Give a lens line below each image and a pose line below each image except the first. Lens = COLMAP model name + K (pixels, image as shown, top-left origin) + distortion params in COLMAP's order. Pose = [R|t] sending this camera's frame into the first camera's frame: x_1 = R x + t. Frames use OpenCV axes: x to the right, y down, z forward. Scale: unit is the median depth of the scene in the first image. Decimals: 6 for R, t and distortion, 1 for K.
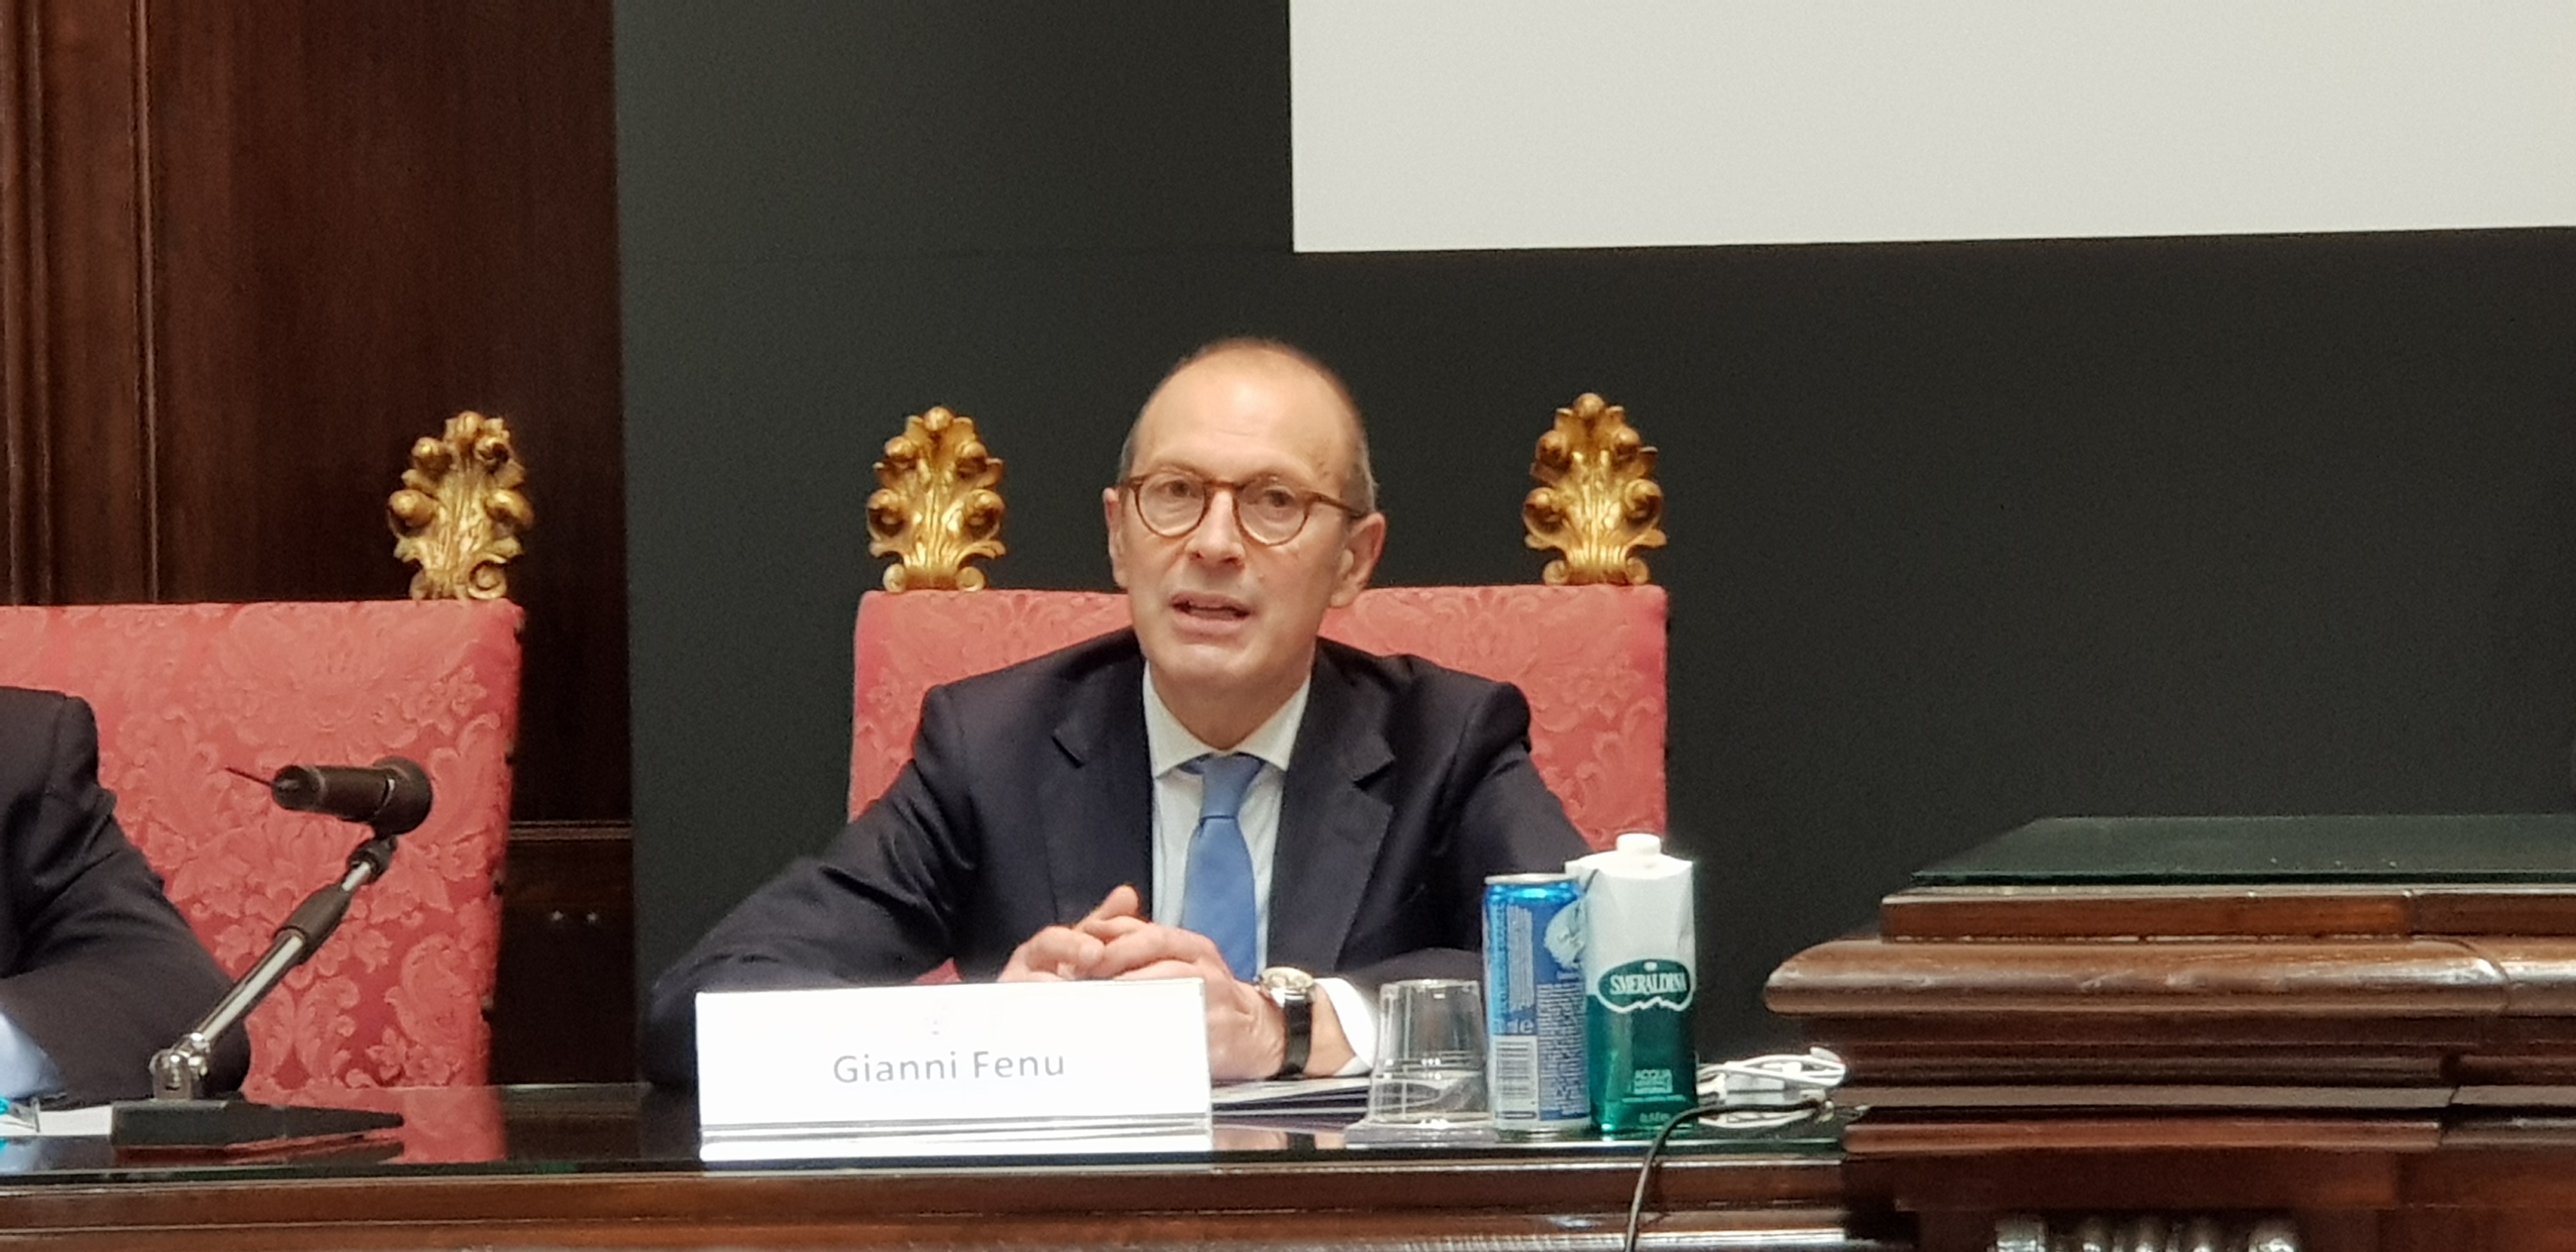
lens RADIAL K [[8646.2, 0, 1291.7], [0, 8646.2, 618.8], [0, 0, 1]] dist [0.066531, 0.000000]
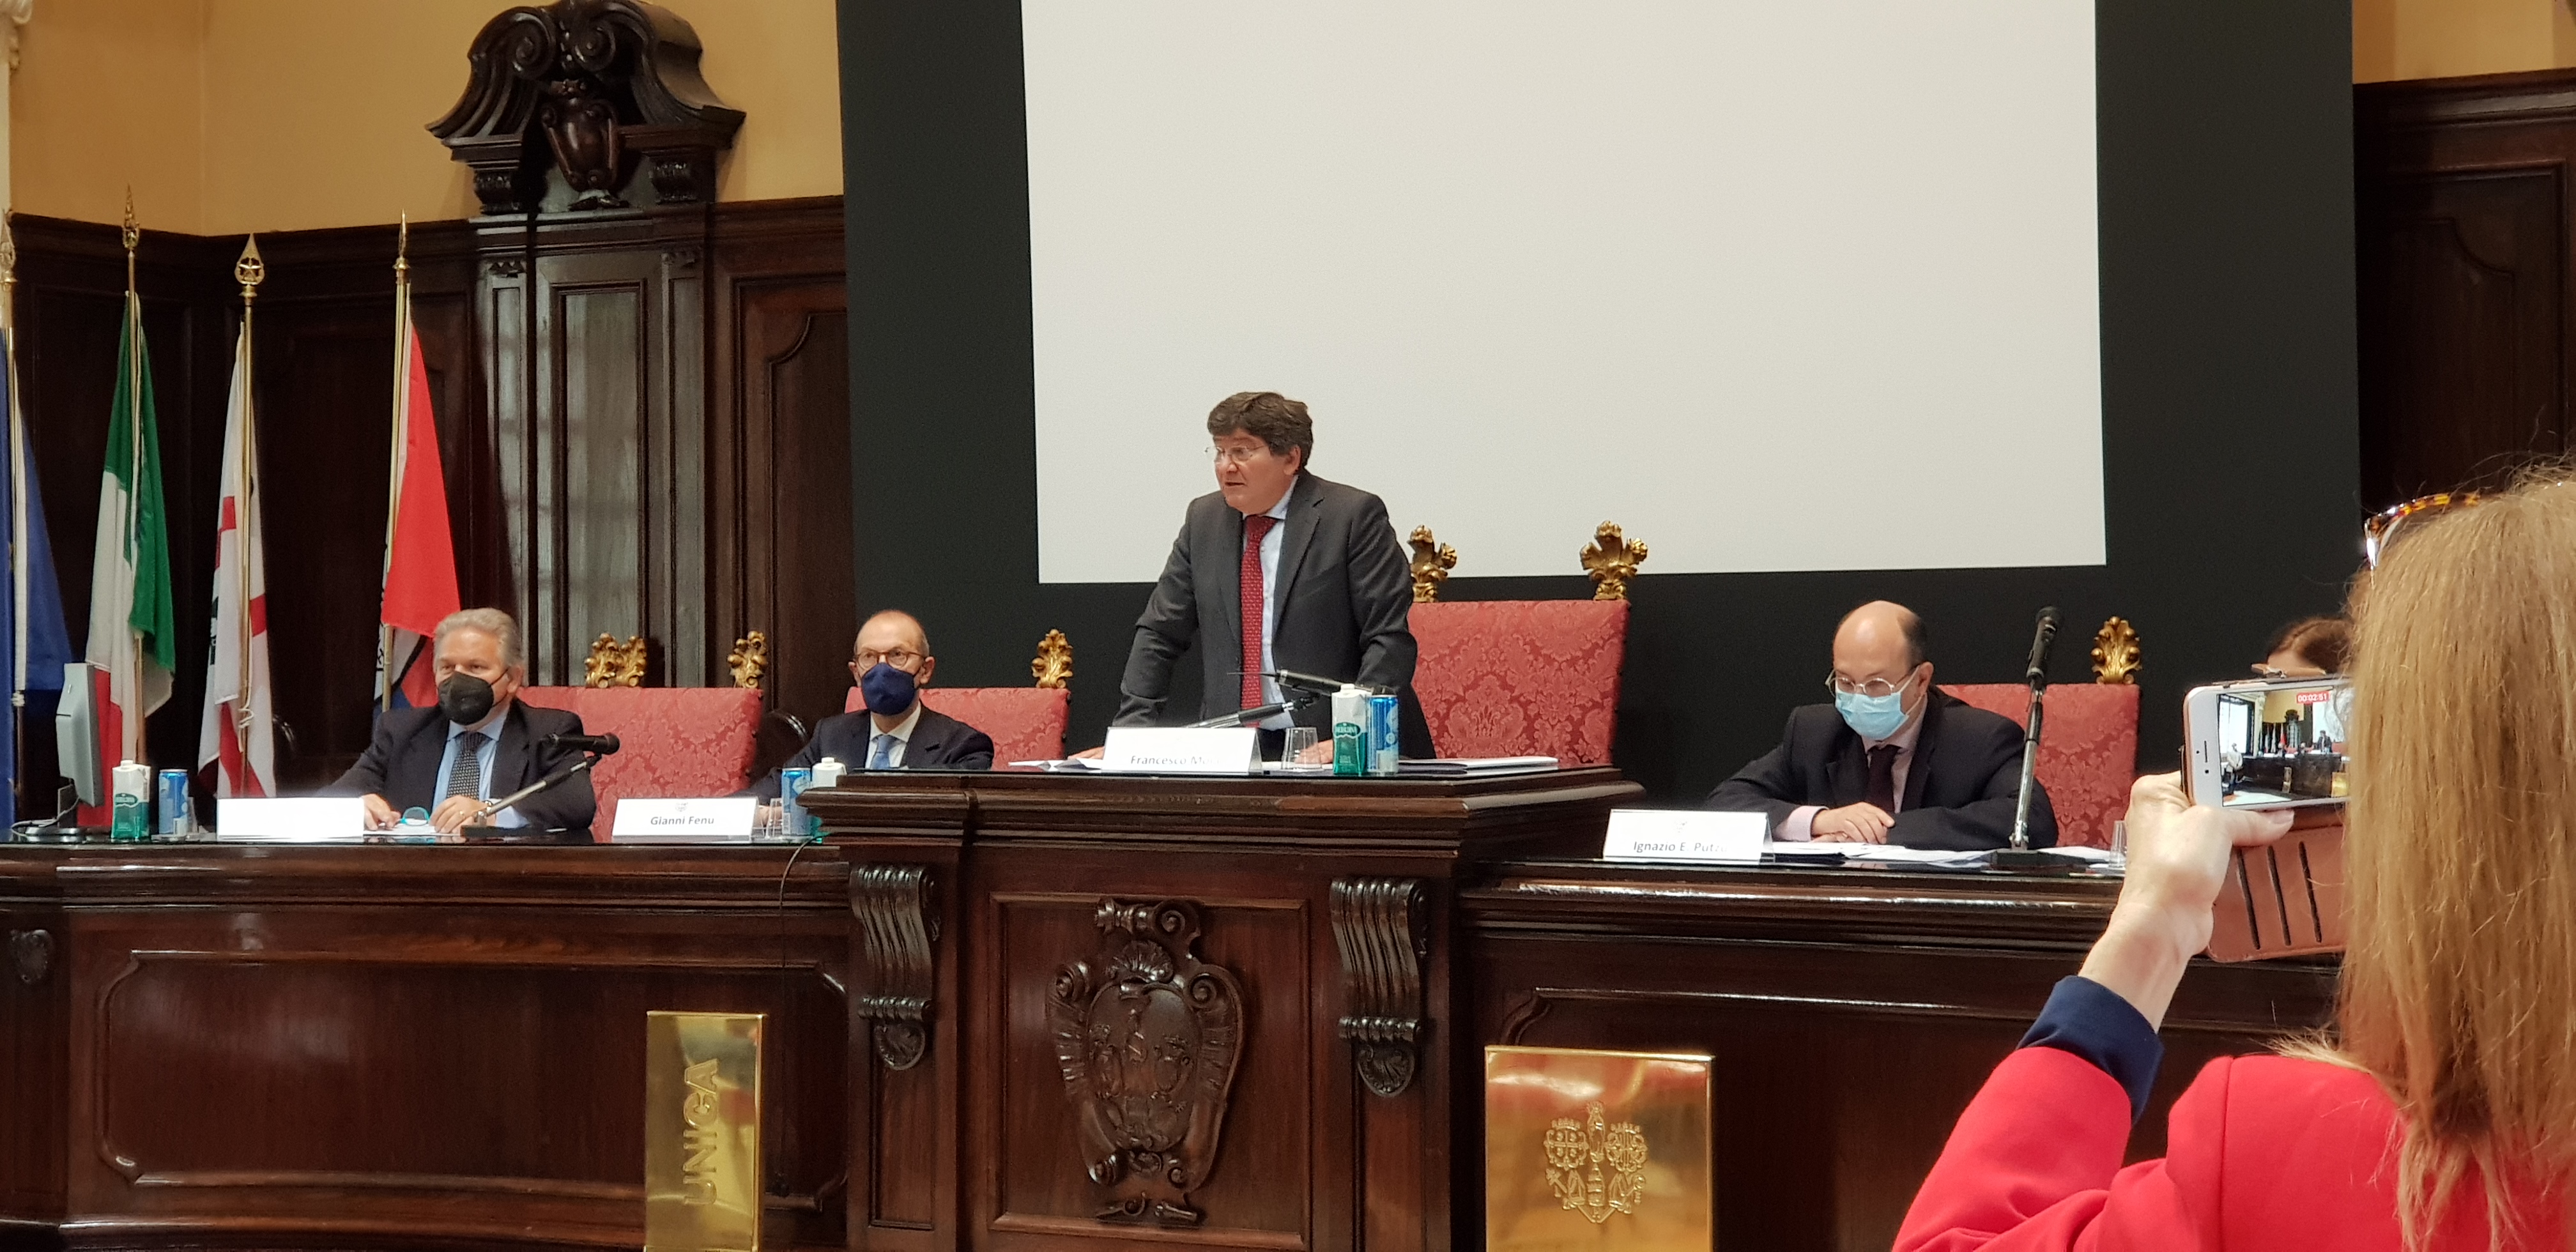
lens RADIAL K [[4008.7, 0, 1281.2], [0, 4008.7, 574.4], [0, 0, 1]] dist [0.071875, 0.000000]
pose [[0.958144, 0.006551, -0.286211, 0.546495], [-0.016040, 0.999396, -0.030822, -0.001634], [0.285836, 0.034123, 0.957671, -0.413618]]
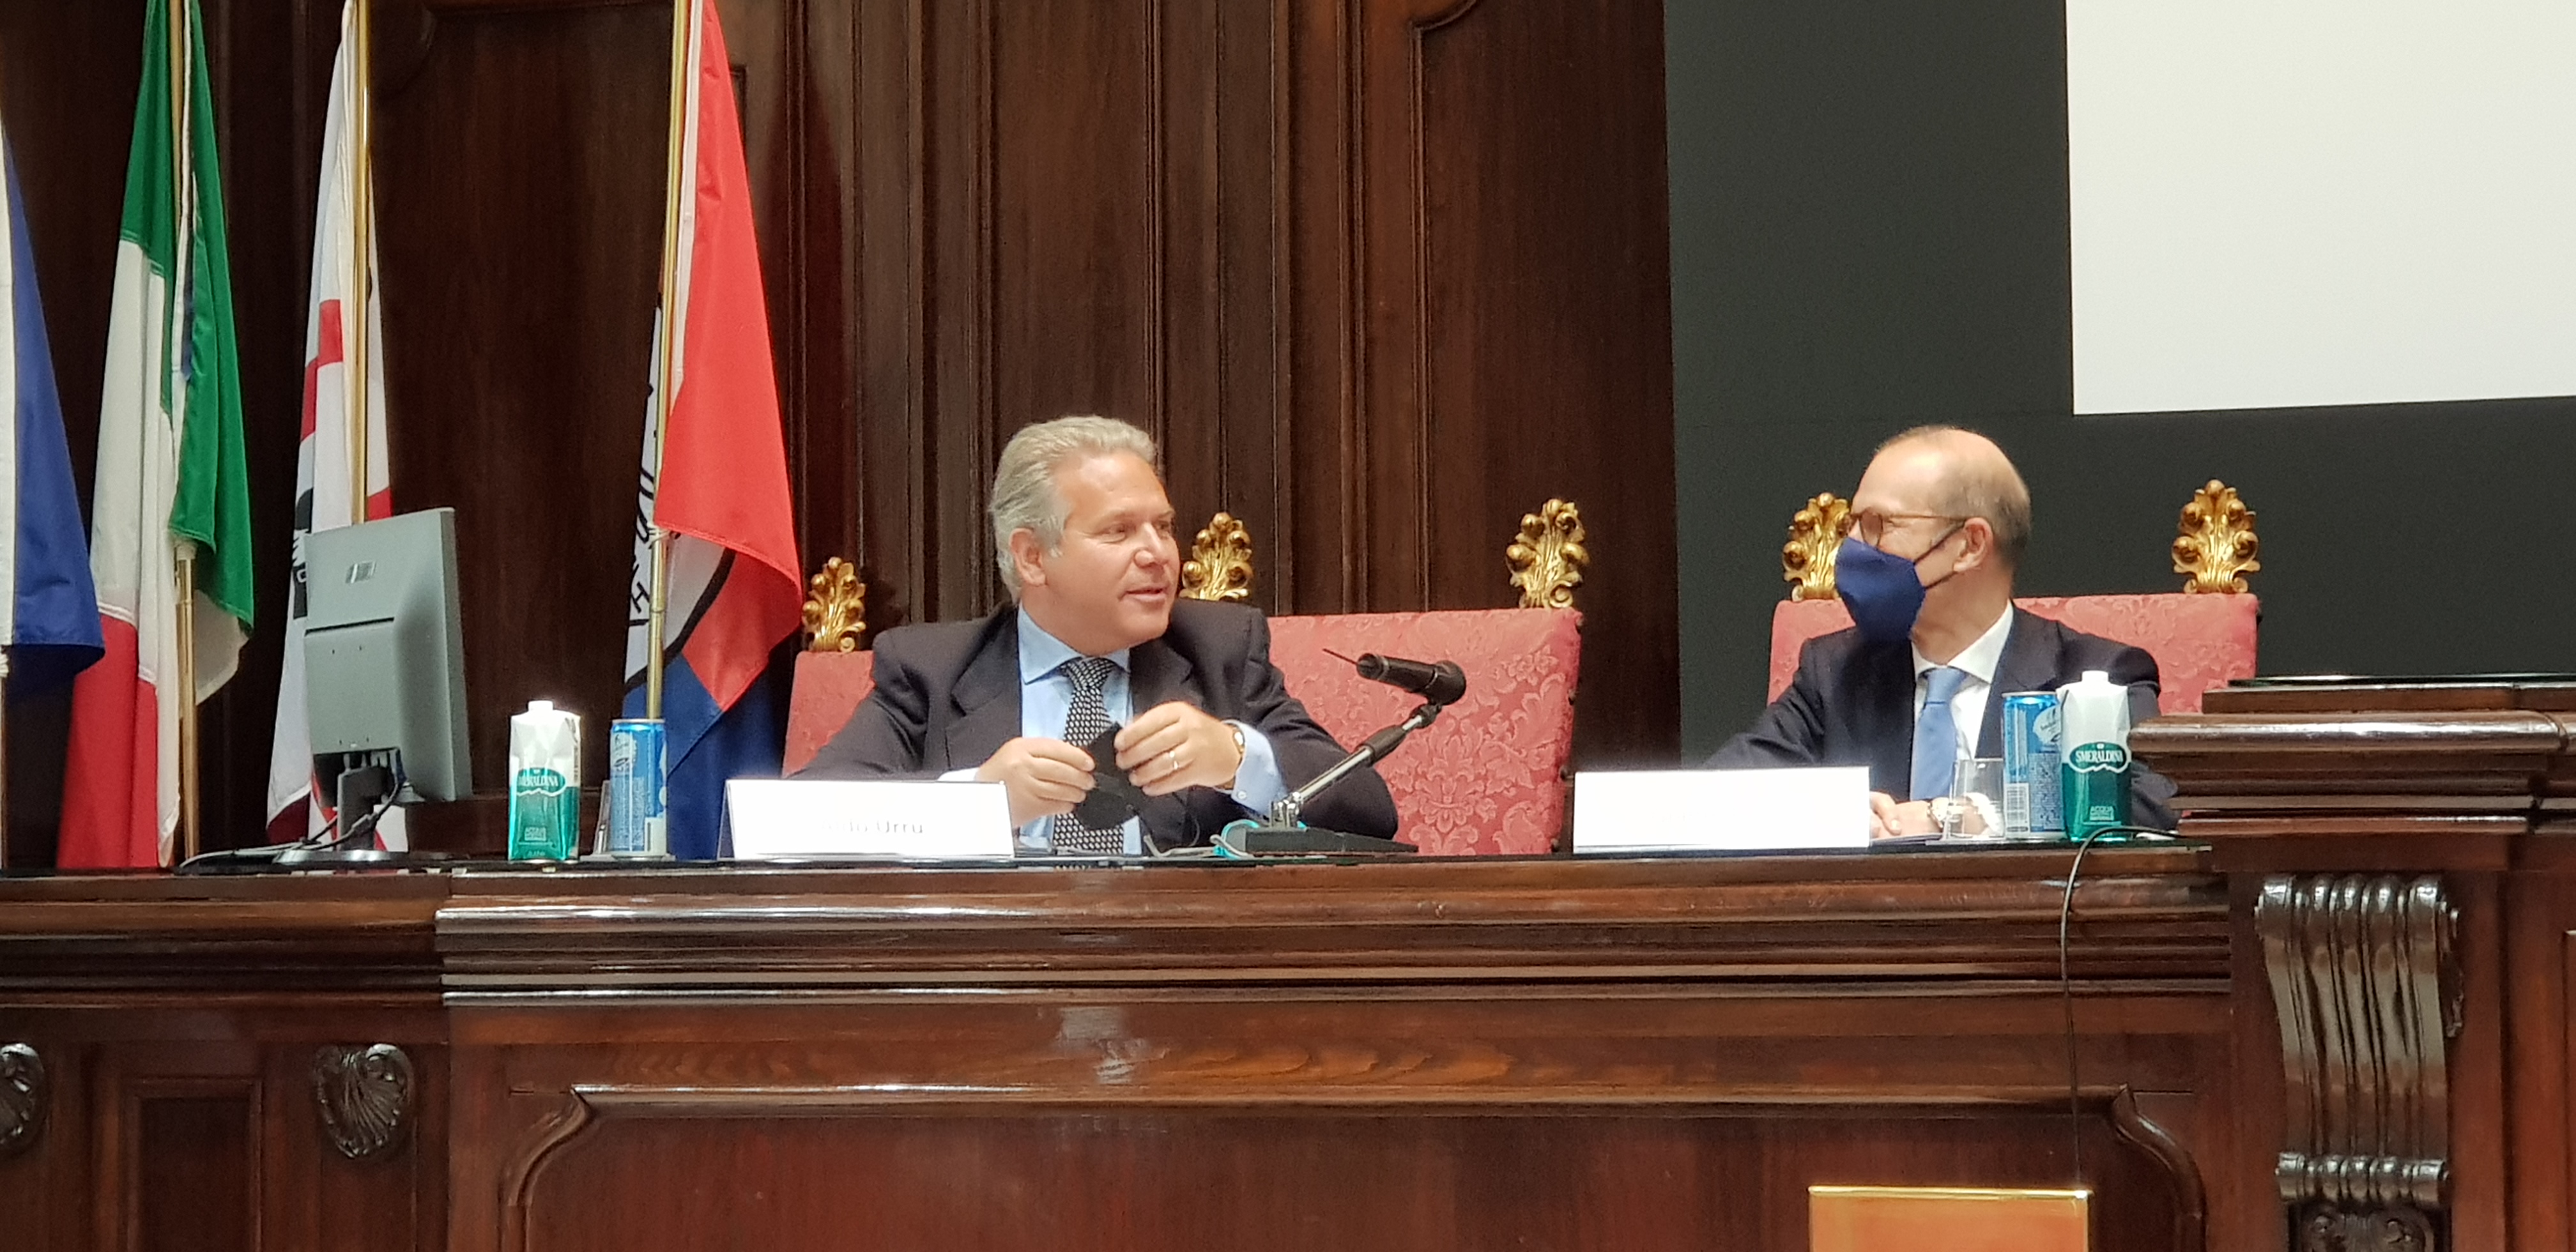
lens RADIAL K [[5964.5, 0, 1285.1], [0, 5964.5, 543.3], [0, 0, 1]] dist [0.197717, 0.000000]
pose [[0.973890, -0.001547, -0.227017, 0.121666], [-0.013573, 0.997791, -0.065026, 0.062955], [0.226616, 0.066410, 0.971717, -0.150867]]
